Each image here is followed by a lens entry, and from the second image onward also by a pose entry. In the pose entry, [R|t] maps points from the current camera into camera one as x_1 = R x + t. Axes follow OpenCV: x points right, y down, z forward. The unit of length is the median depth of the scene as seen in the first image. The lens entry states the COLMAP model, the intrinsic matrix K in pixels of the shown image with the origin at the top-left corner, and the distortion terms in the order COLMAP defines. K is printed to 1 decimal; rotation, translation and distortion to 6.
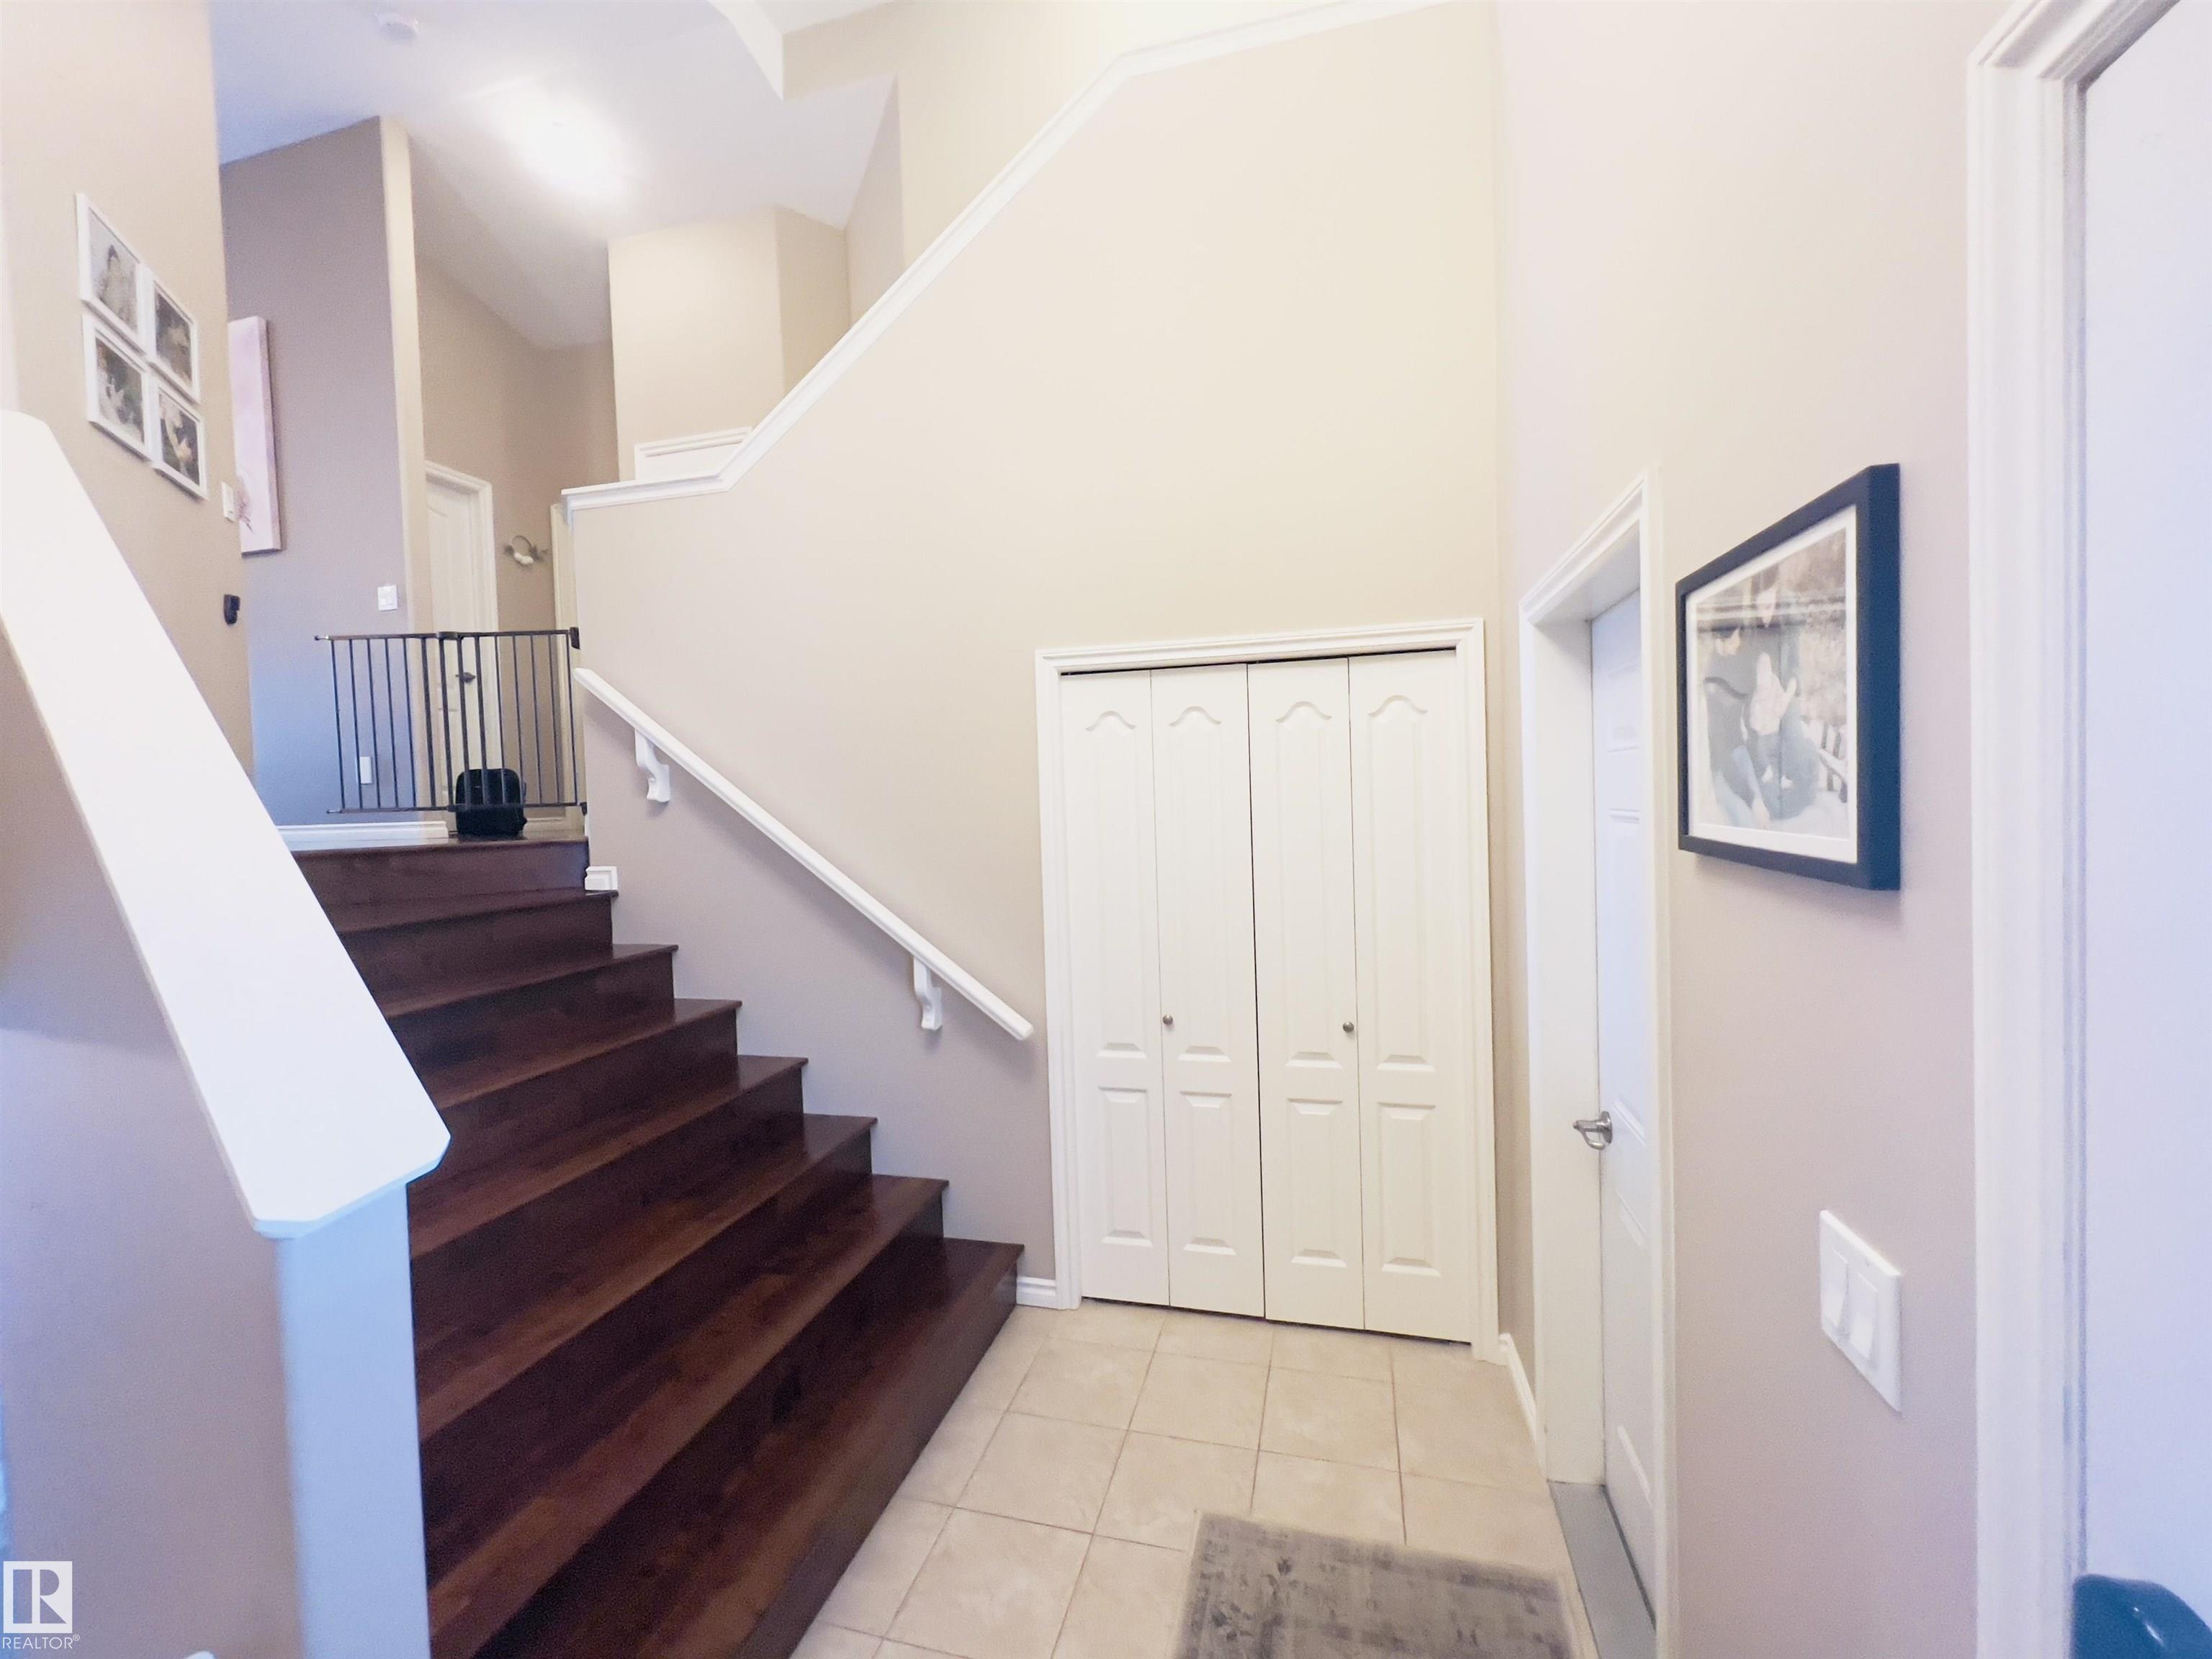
lens RADIAL K [[905.9, 0, 1110.6], [0, 905.9, 824.3], [0, 0, 1]] dist [-0.000364, -0.000003]
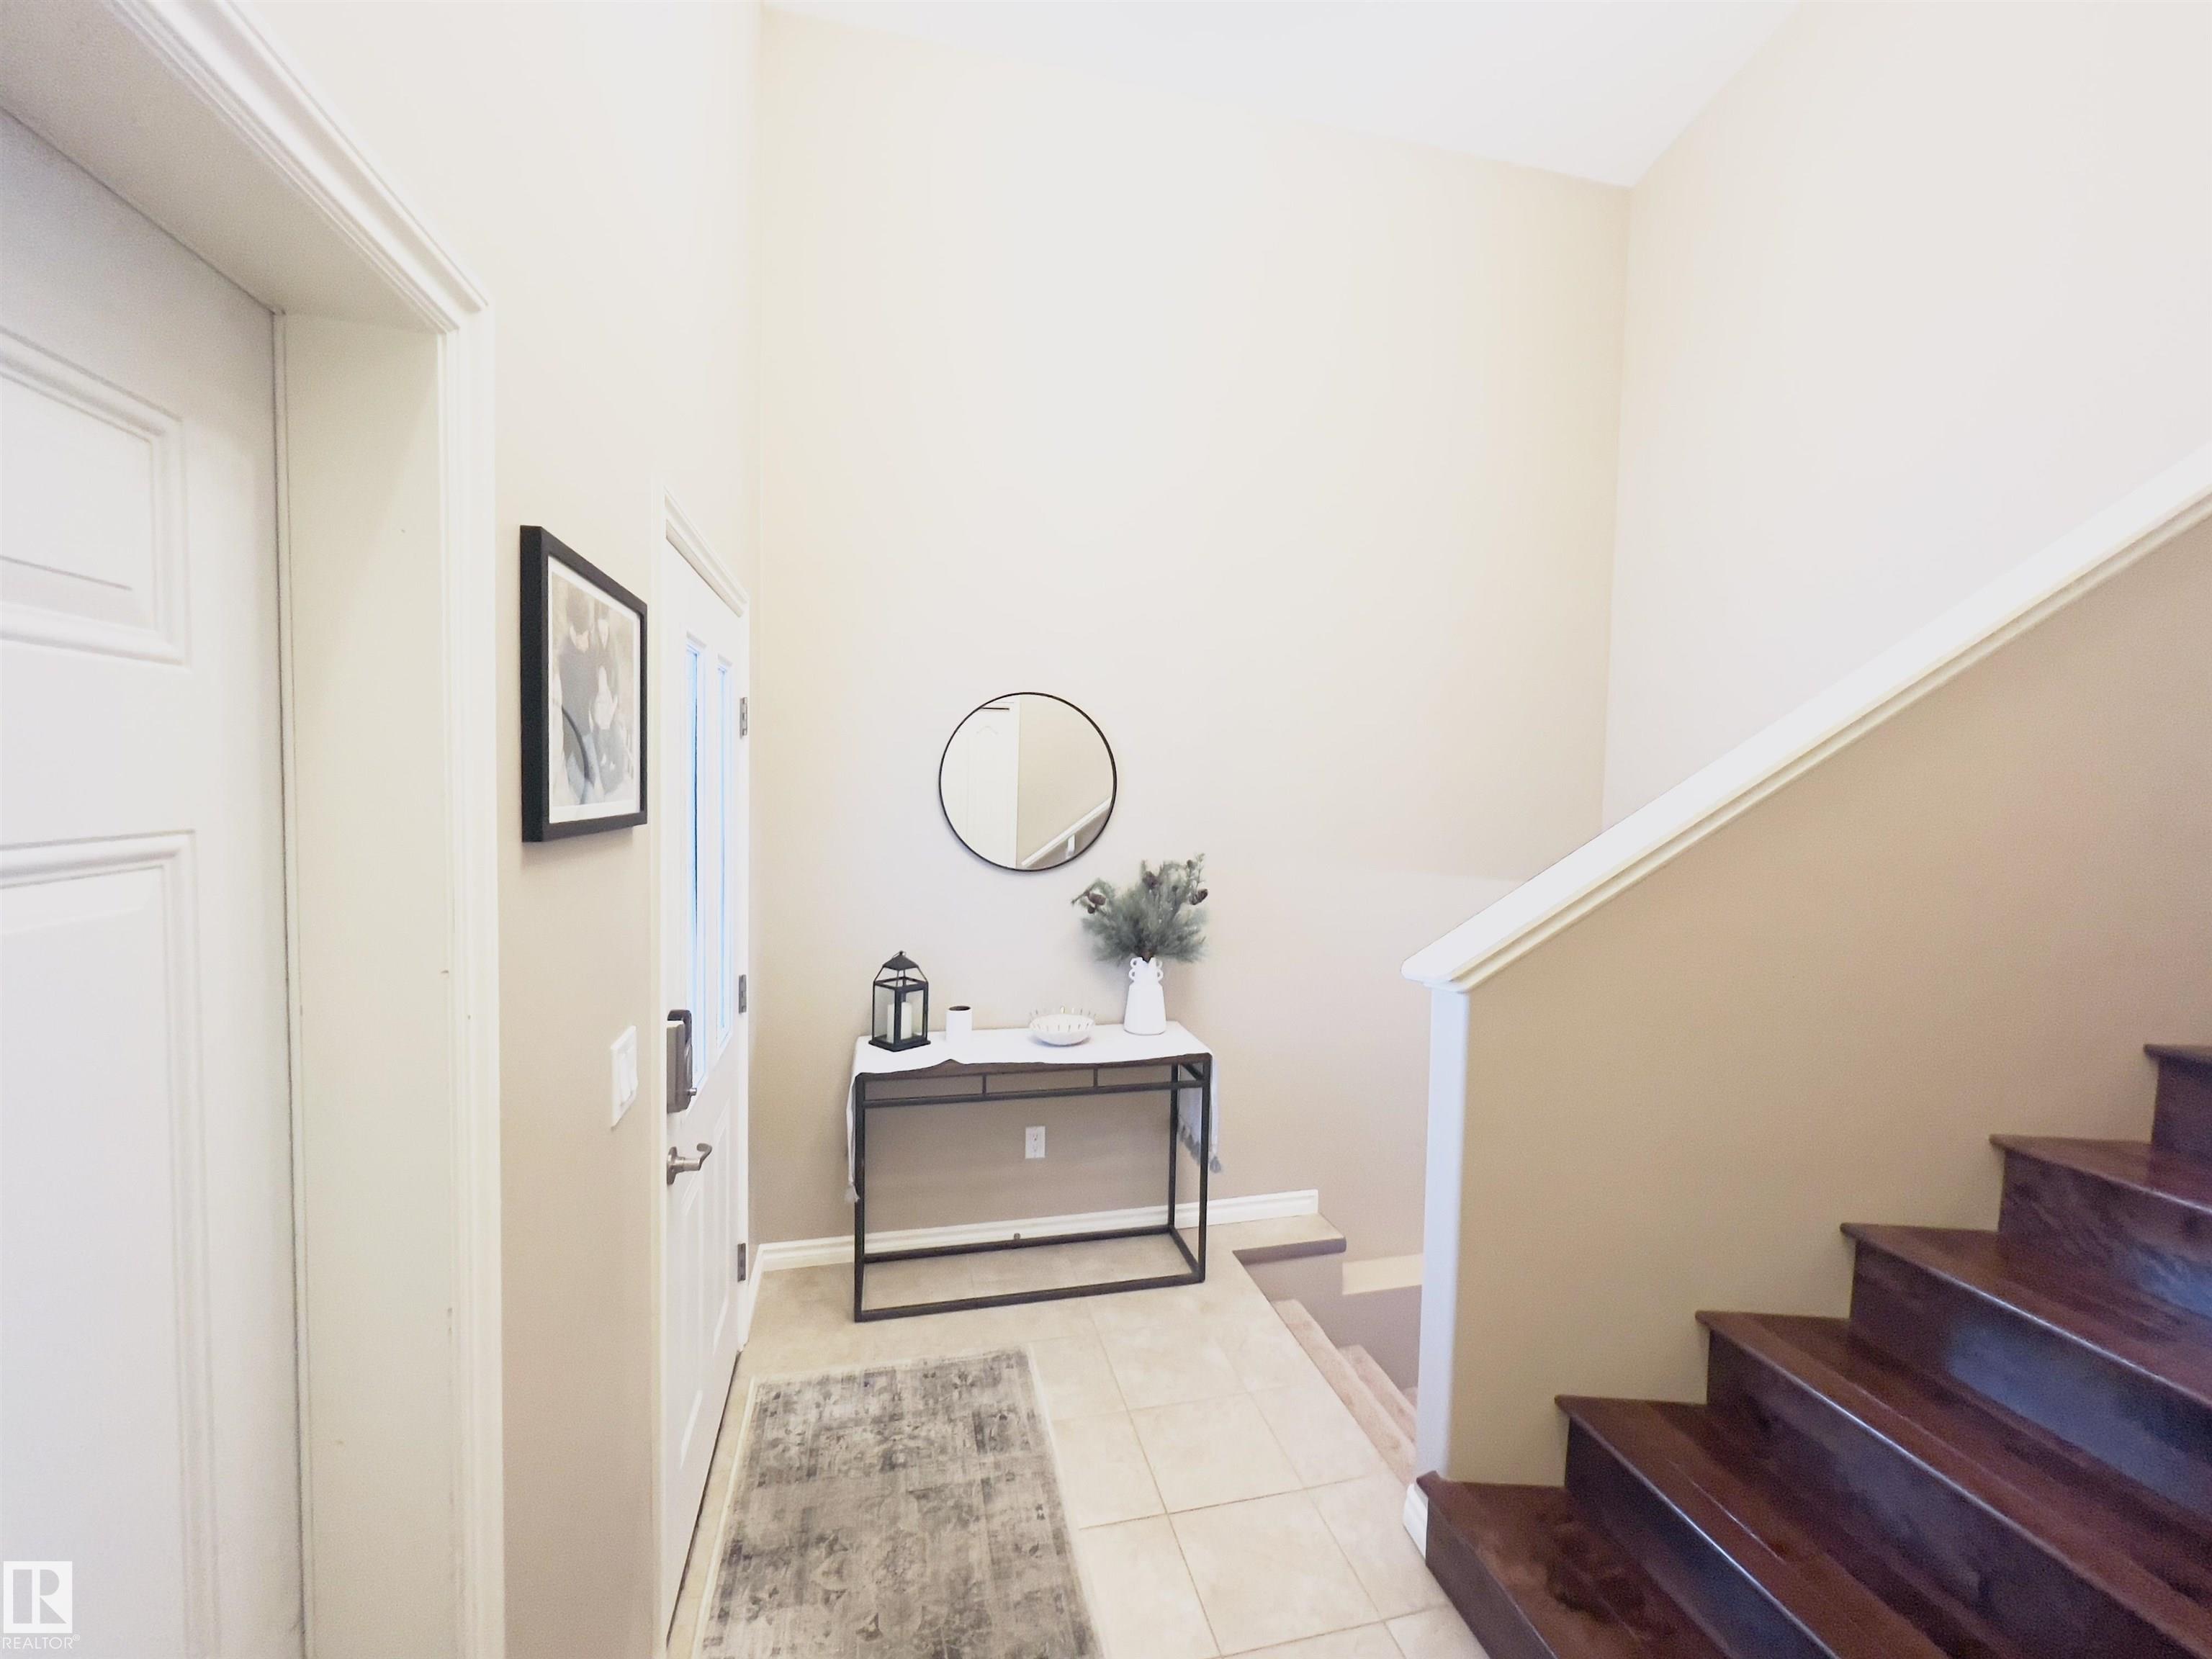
lens RADIAL K [[905.9, 0, 1105.1], [0, 905.9, 825.1], [0, 0, 1]] dist [-0.000364, -0.000003]
pose [[-0.878702, 0.035321, -0.476062, 0.359269], [-0.009356, 0.995793, 0.091151, -0.043869], [0.477279, 0.084549, -0.874675, 1.247940]]
